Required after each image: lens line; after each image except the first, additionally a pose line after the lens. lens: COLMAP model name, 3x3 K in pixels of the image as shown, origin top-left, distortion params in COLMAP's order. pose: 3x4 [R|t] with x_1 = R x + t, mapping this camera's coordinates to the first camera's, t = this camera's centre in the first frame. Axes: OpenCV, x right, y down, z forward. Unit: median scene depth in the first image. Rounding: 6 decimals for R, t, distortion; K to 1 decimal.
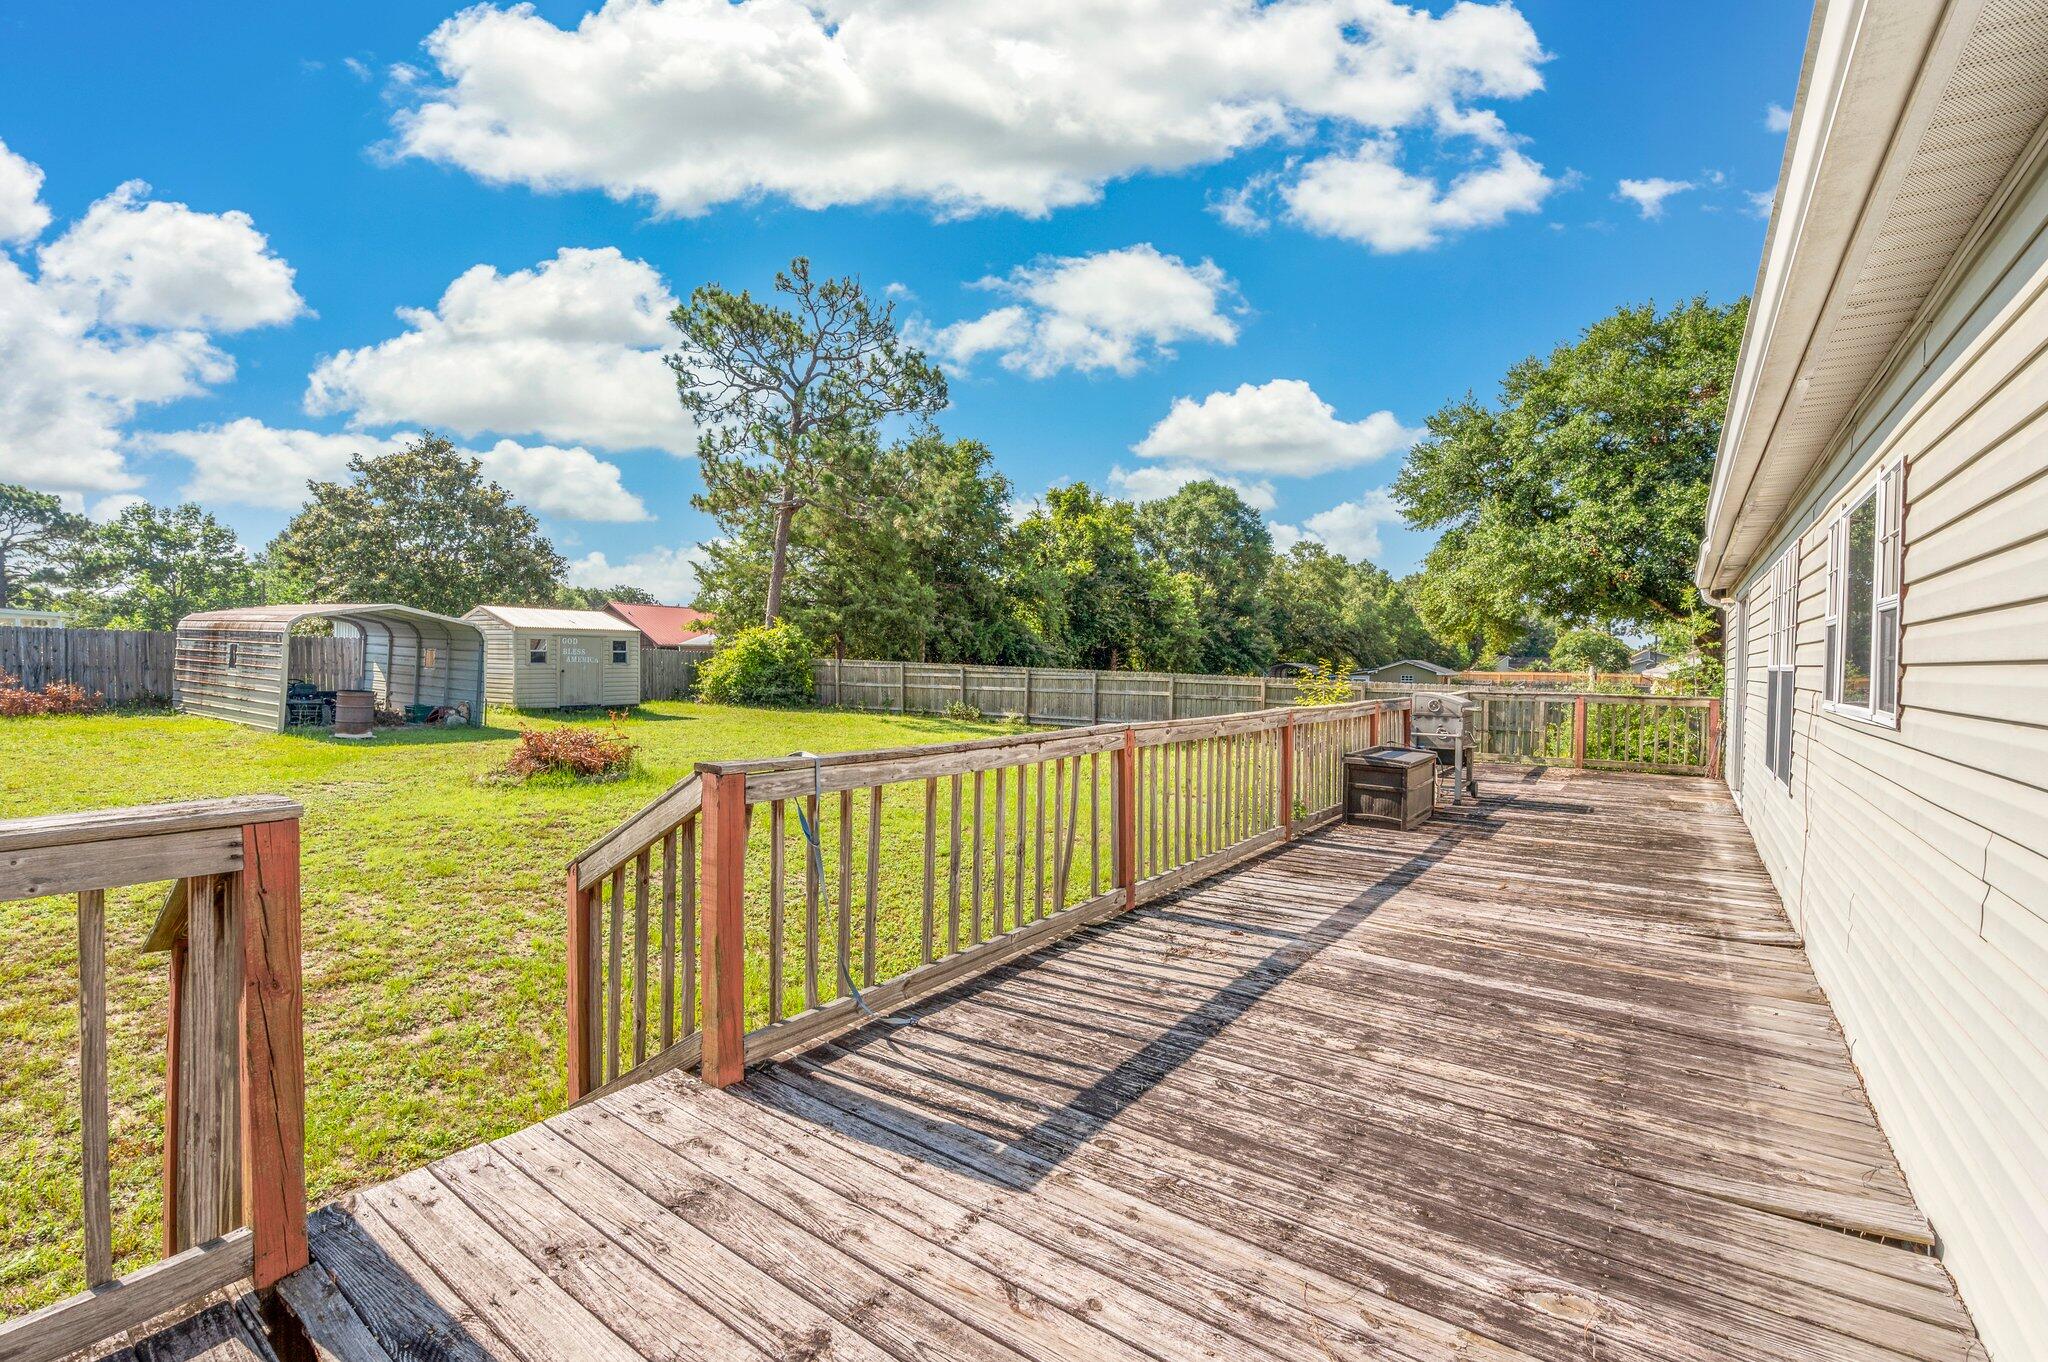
lens RADIAL K [[895.7, 0, 1028.0], [0, 895.7, 677.8], [0, 0, 1]] dist [-0.003585, -0.000072]
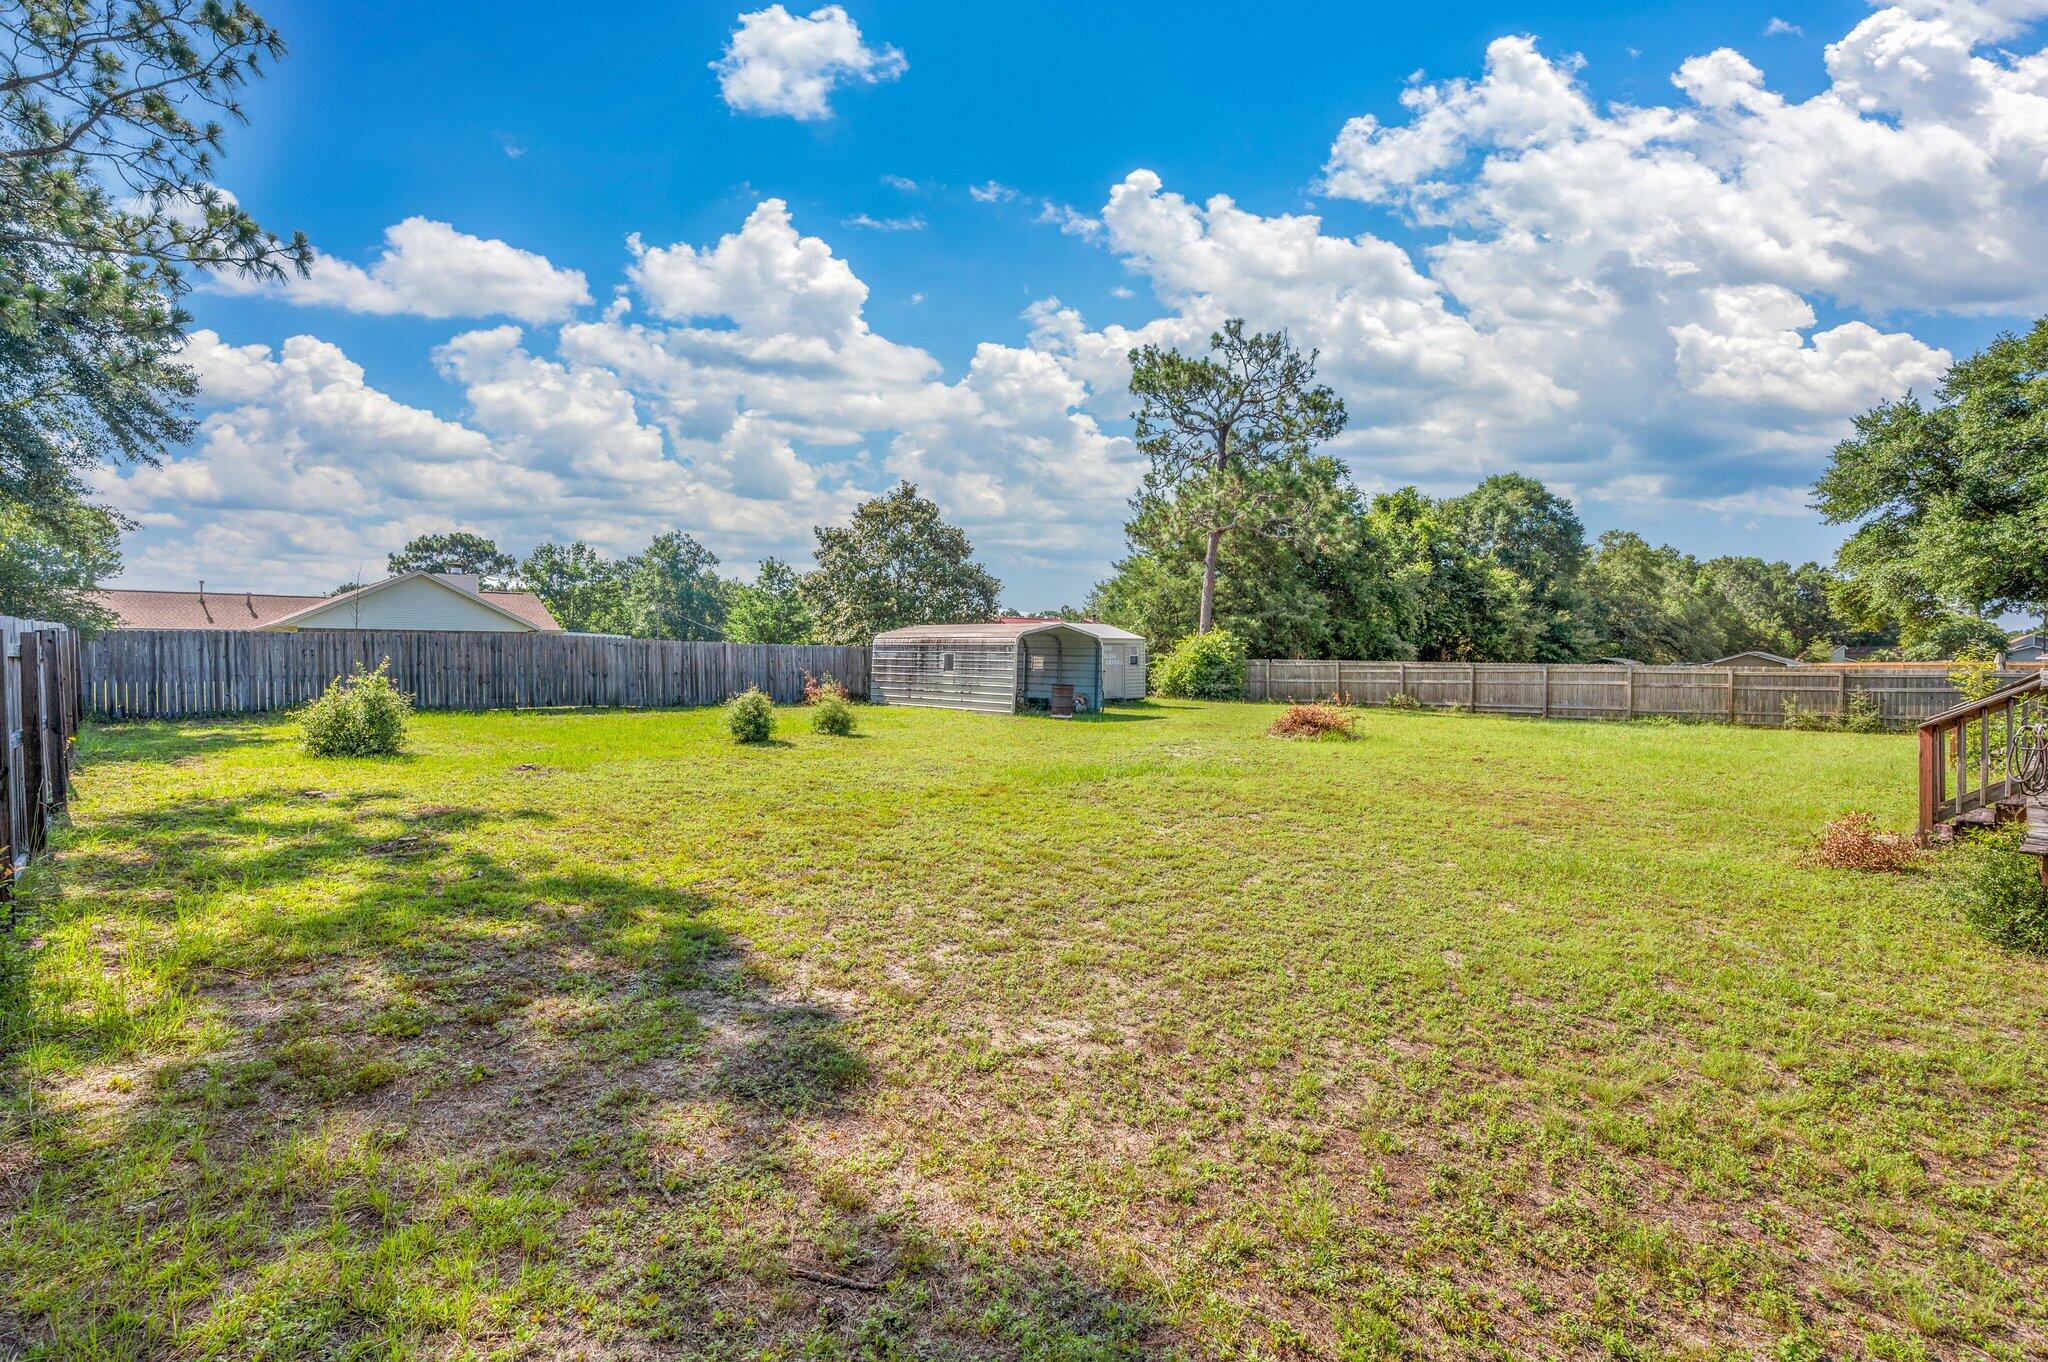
lens RADIAL K [[935.2, 0, 1013.7], [0, 935.2, 683.9], [0, 0, 1]] dist [-0.002641, -0.000797]
pose [[0.980006, -0.014162, -0.198464, -0.185260], [0.014476, 0.999895, 0.000130, 0.003791], [0.198442, -0.003000, 0.980108, -0.161375]]
